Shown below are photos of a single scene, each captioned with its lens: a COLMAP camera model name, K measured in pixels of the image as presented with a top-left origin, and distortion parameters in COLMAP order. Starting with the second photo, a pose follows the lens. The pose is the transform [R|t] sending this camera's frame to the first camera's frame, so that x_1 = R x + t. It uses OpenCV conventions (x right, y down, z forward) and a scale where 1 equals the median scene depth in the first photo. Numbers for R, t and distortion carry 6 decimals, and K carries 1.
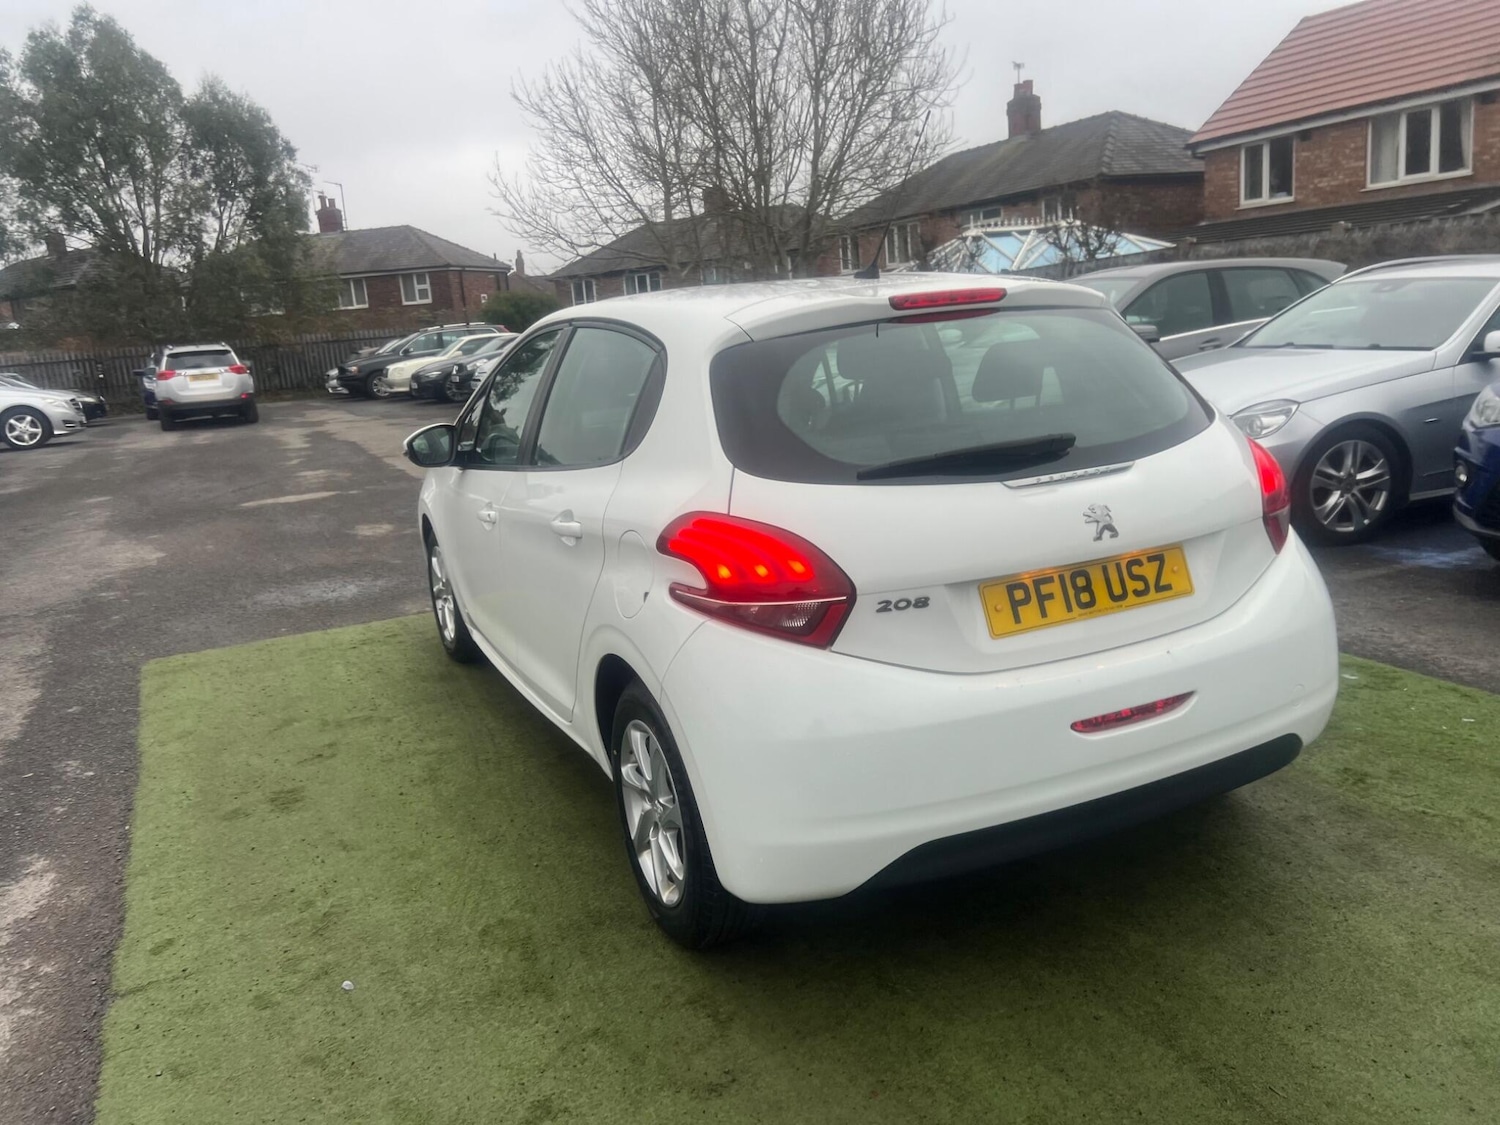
lens RADIAL K [[1138.6, 0, 741.8], [0, 1138.6, 532.8], [0, 0, 1]] dist [0.055123, -0.058233]
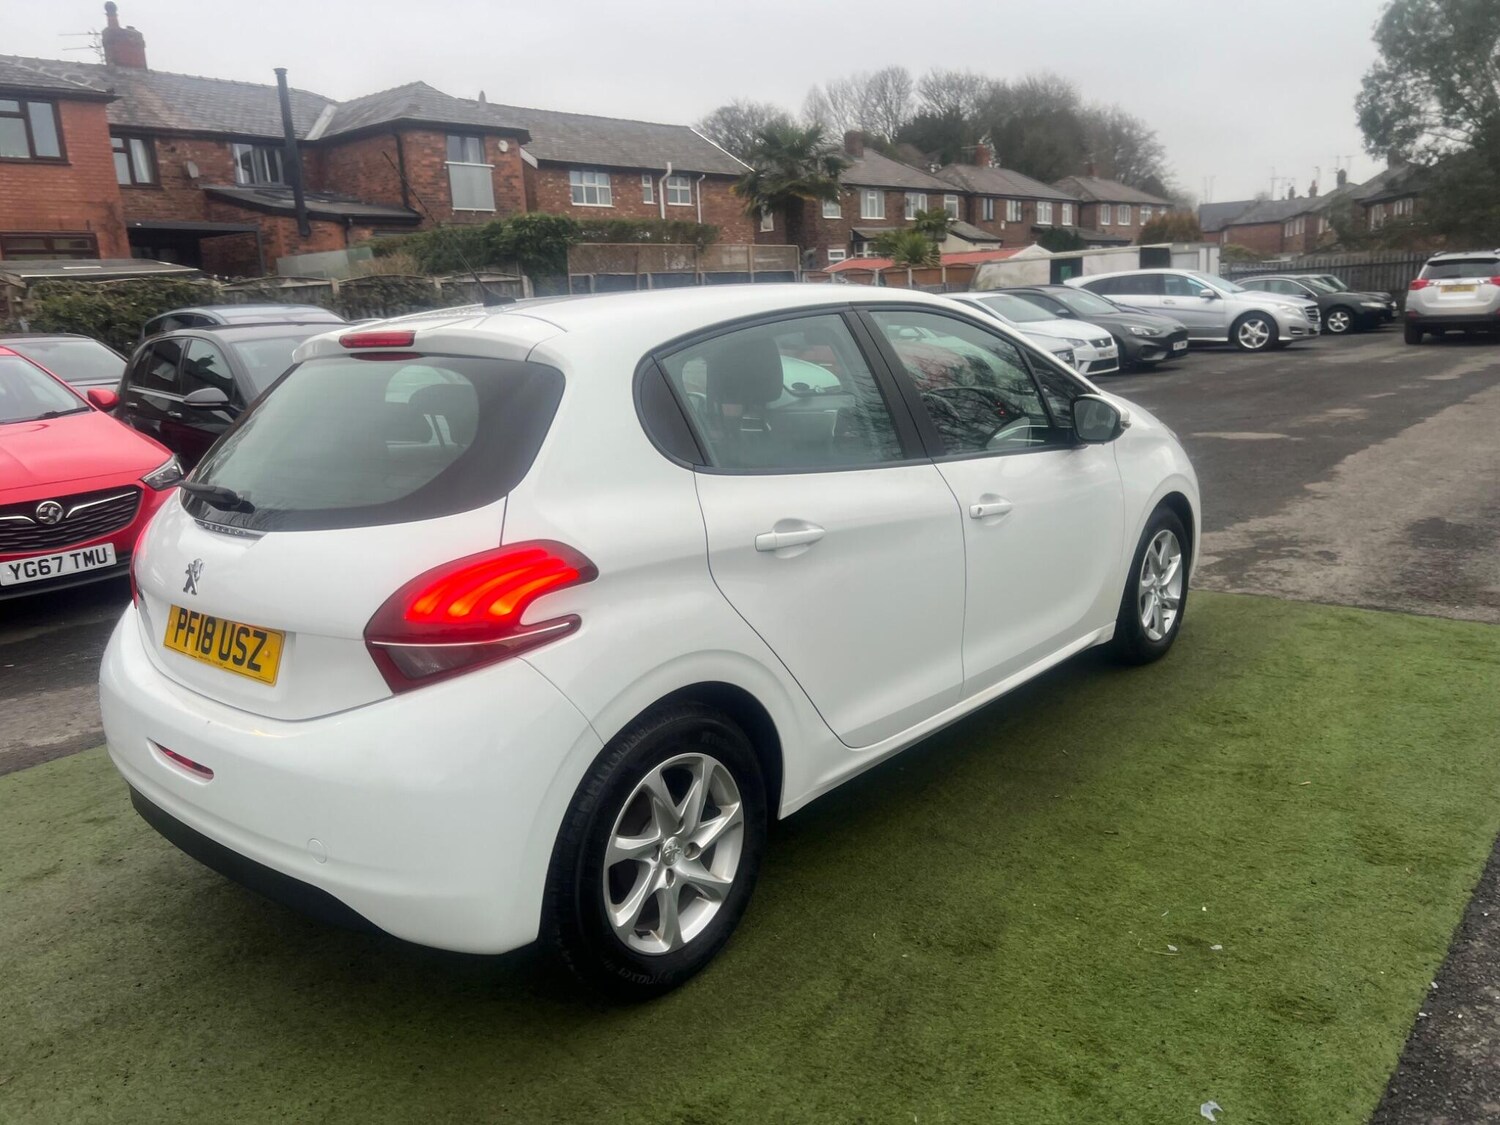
lens RADIAL K [[1139.2, 0, 745.8], [0, 1139.2, 546.5], [0, 0, 1]] dist [0.053234, -0.056627]
pose [[0.411354, 0.242468, -0.878634, 0.171336], [-0.148912, 0.968894, 0.197659, -0.038077], [0.899229, 0.049531, 0.434665, 0.118393]]
